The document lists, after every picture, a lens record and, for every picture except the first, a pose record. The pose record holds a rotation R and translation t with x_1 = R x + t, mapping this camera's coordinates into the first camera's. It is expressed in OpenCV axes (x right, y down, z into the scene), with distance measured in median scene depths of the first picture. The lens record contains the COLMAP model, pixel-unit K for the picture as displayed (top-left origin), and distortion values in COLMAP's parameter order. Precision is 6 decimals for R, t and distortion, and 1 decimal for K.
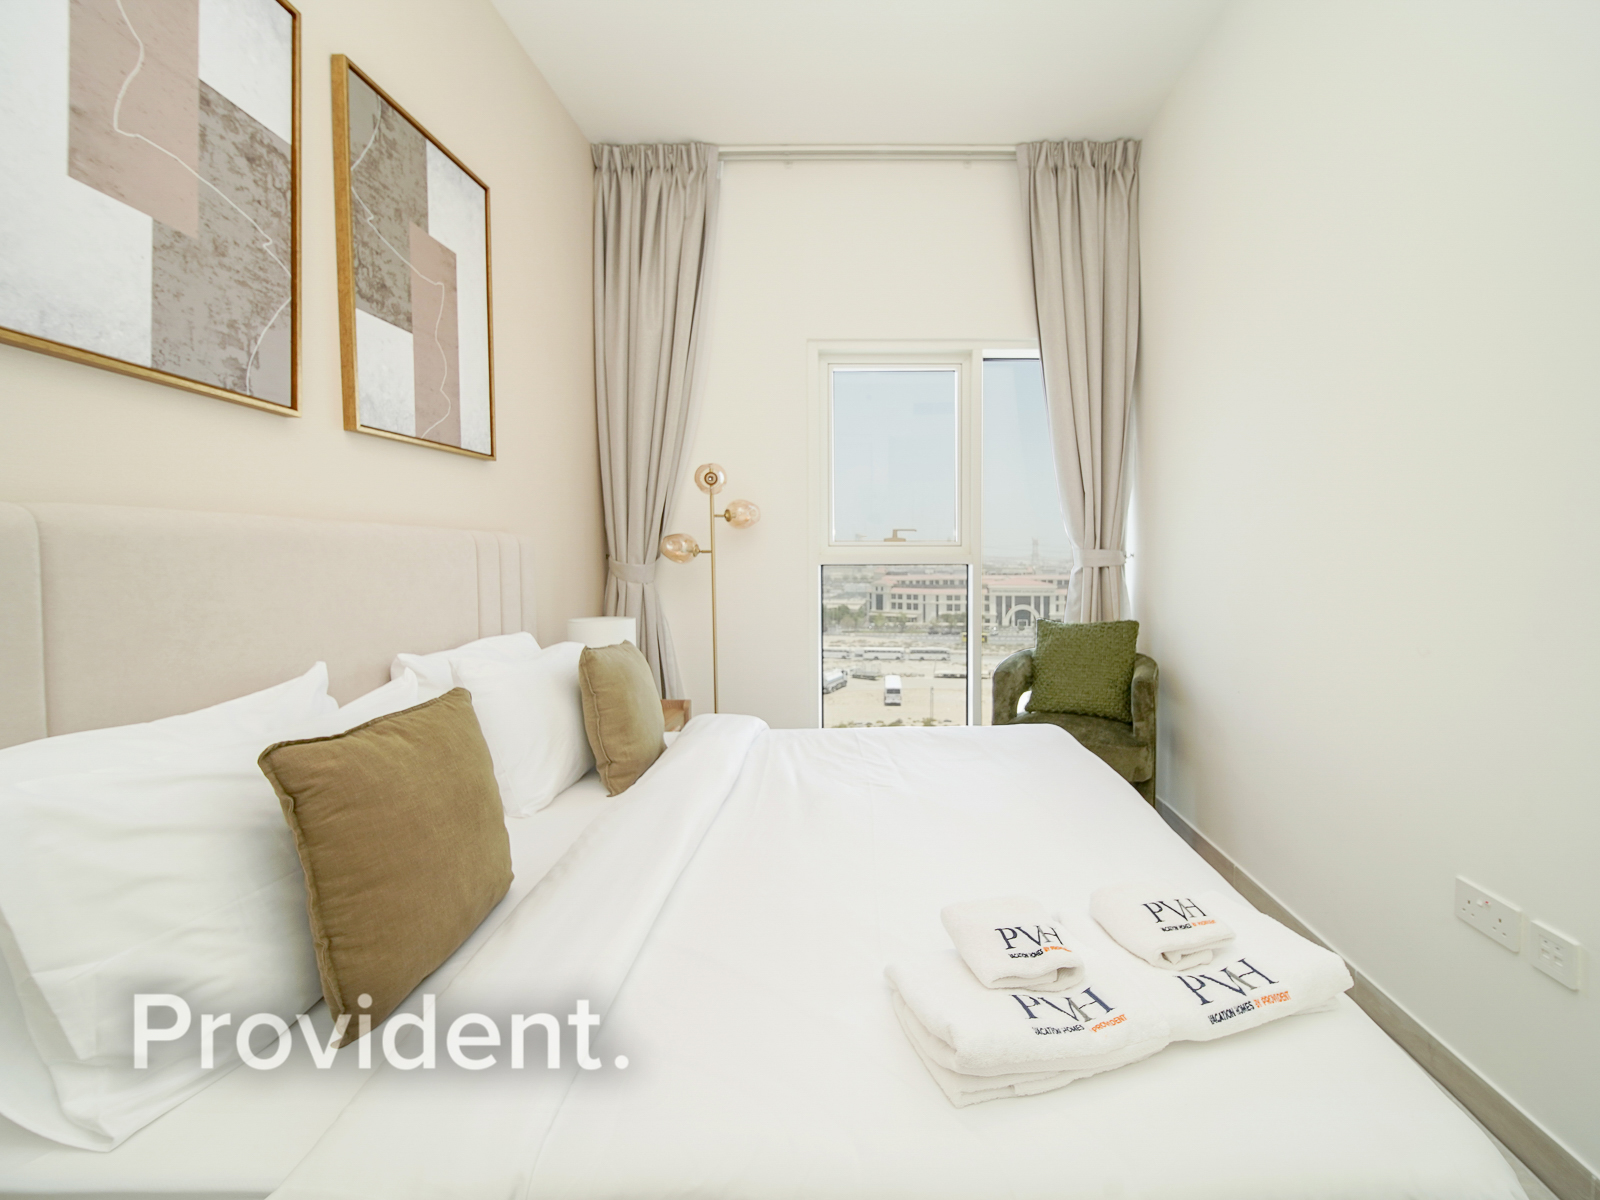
lens RADIAL K [[677.1, 0, 875.5], [0, 677.1, 566.5], [0, 0, 1]] dist [-0.001897, -0.000537]
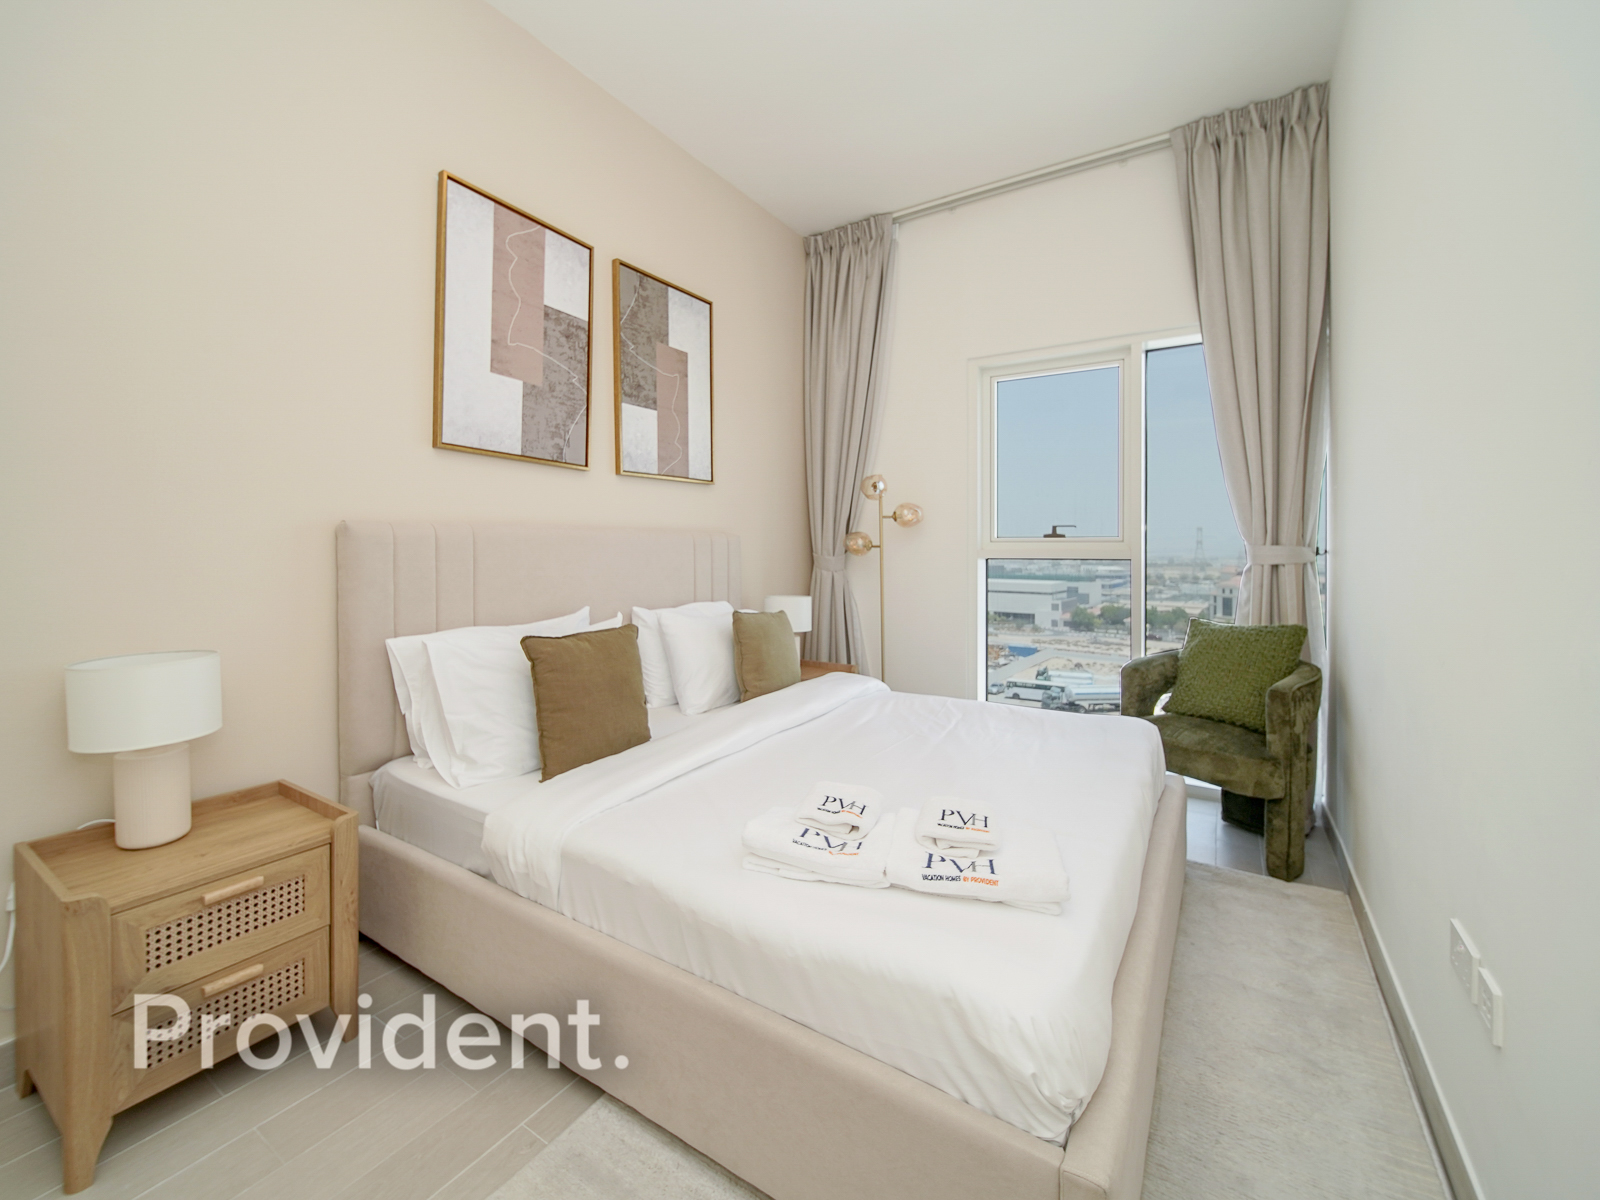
lens RADIAL K [[669.5, 0, 796.5], [0, 669.5, 547.7], [0, 0, 1]] dist [0.000265, -0.000157]
pose [[0.839099, 0.003599, -0.543967, 0.384869], [-0.014943, 0.999753, -0.016435, 0.002872], [0.543773, 0.021919, 0.838946, -0.125162]]
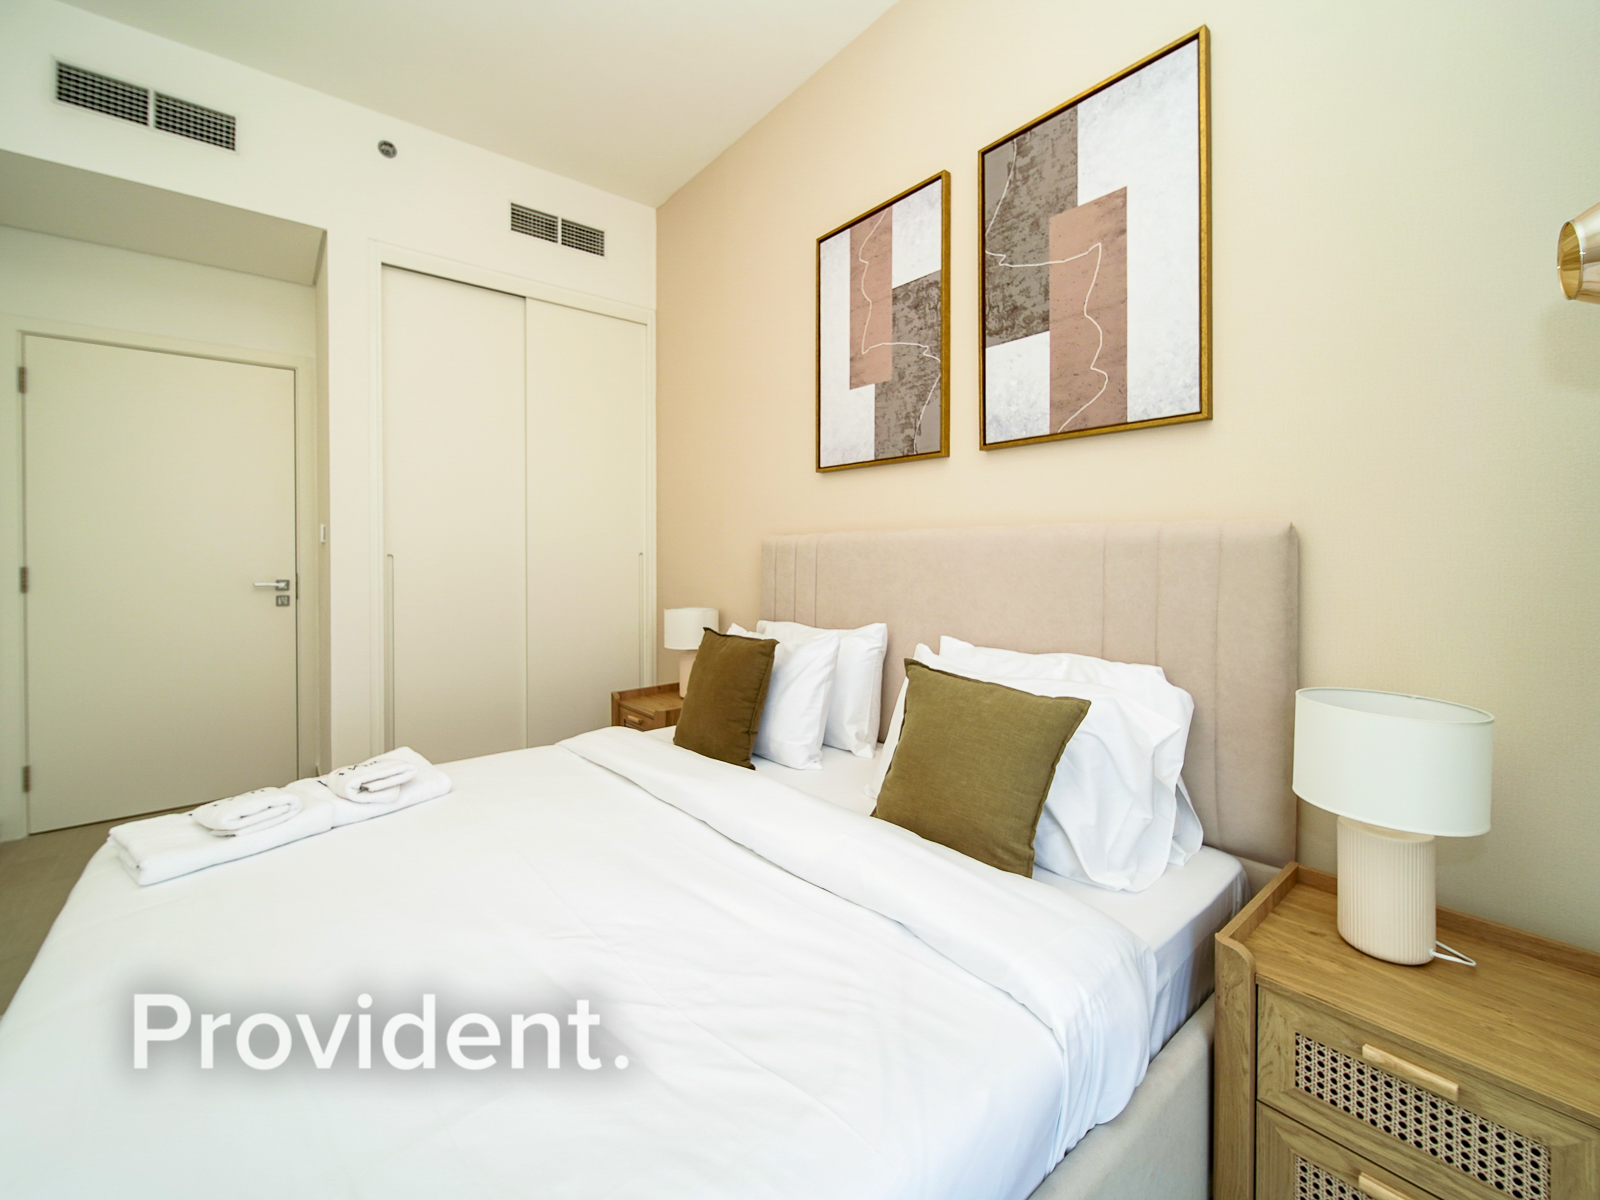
lens RADIAL K [[651.7, 0, 796.3], [0, 651.7, 556.4], [0, 0, 1]] dist [-0.000012, -0.000218]
pose [[-0.770011, 0.006931, -0.637993, 0.175989], [-0.007422, 0.999776, 0.019819, -0.023923], [0.637987, 0.019996, -0.769787, 1.247438]]
